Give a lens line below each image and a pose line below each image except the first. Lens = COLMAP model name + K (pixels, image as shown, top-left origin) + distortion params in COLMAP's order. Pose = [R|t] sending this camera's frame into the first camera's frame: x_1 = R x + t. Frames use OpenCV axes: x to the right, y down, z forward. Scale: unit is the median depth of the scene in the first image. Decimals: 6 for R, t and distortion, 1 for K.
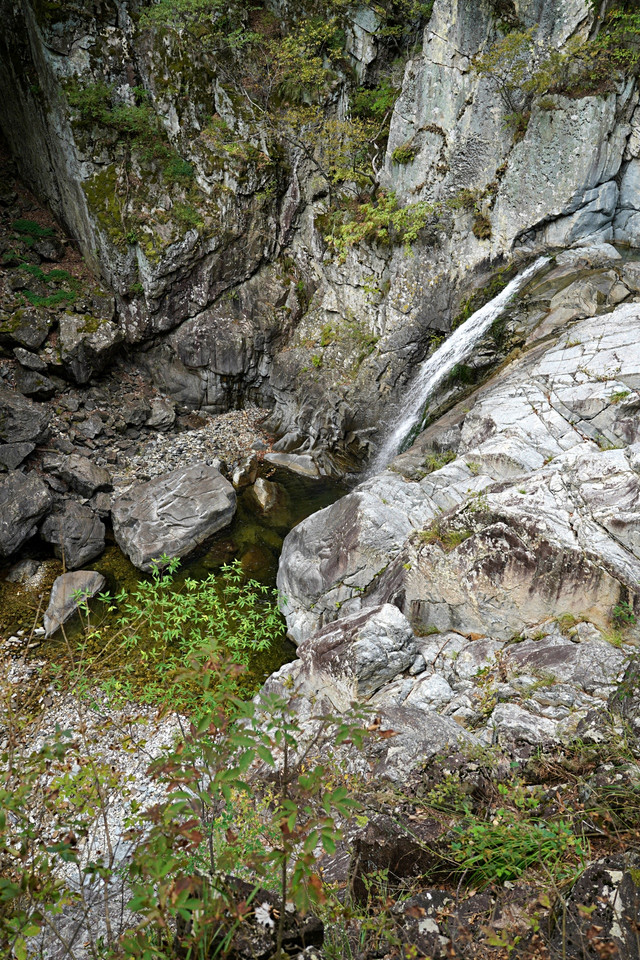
lens RADIAL K [[667.9, 0, 322.7], [0, 667.9, 482.4], [0, 0, 1]] dist [-0.009098, 0.012658]
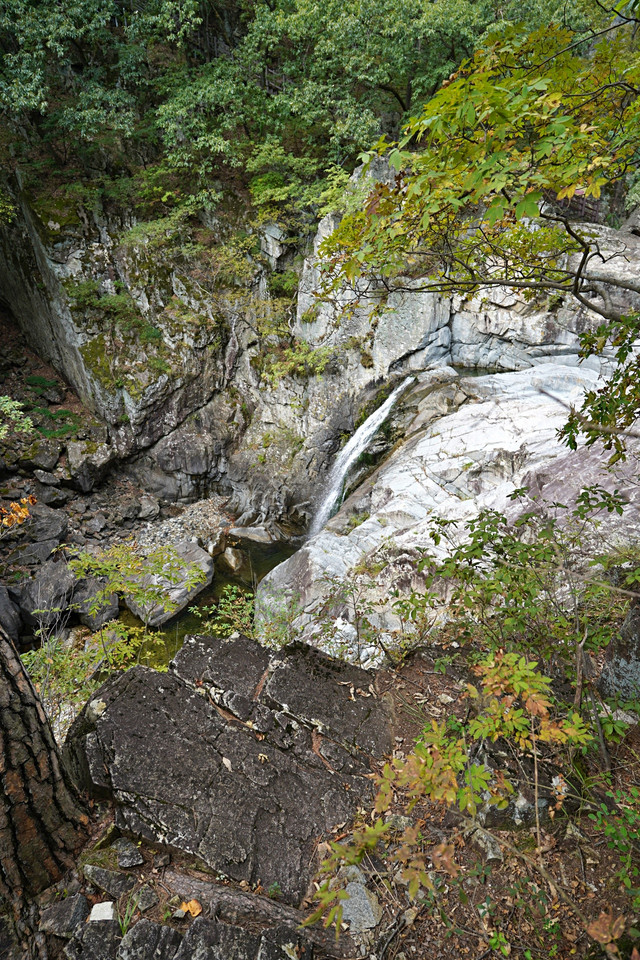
lens RADIAL K [[523.0, 0, 327.0], [0, 523.0, 481.7], [0, 0, 1]] dist [-0.038714, 0.025625]
pose [[0.986431, -0.098911, 0.131039, -0.028107], [0.113997, 0.987019, -0.113125, 0.005325], [-0.118148, 0.126528, 0.984902, -0.101946]]
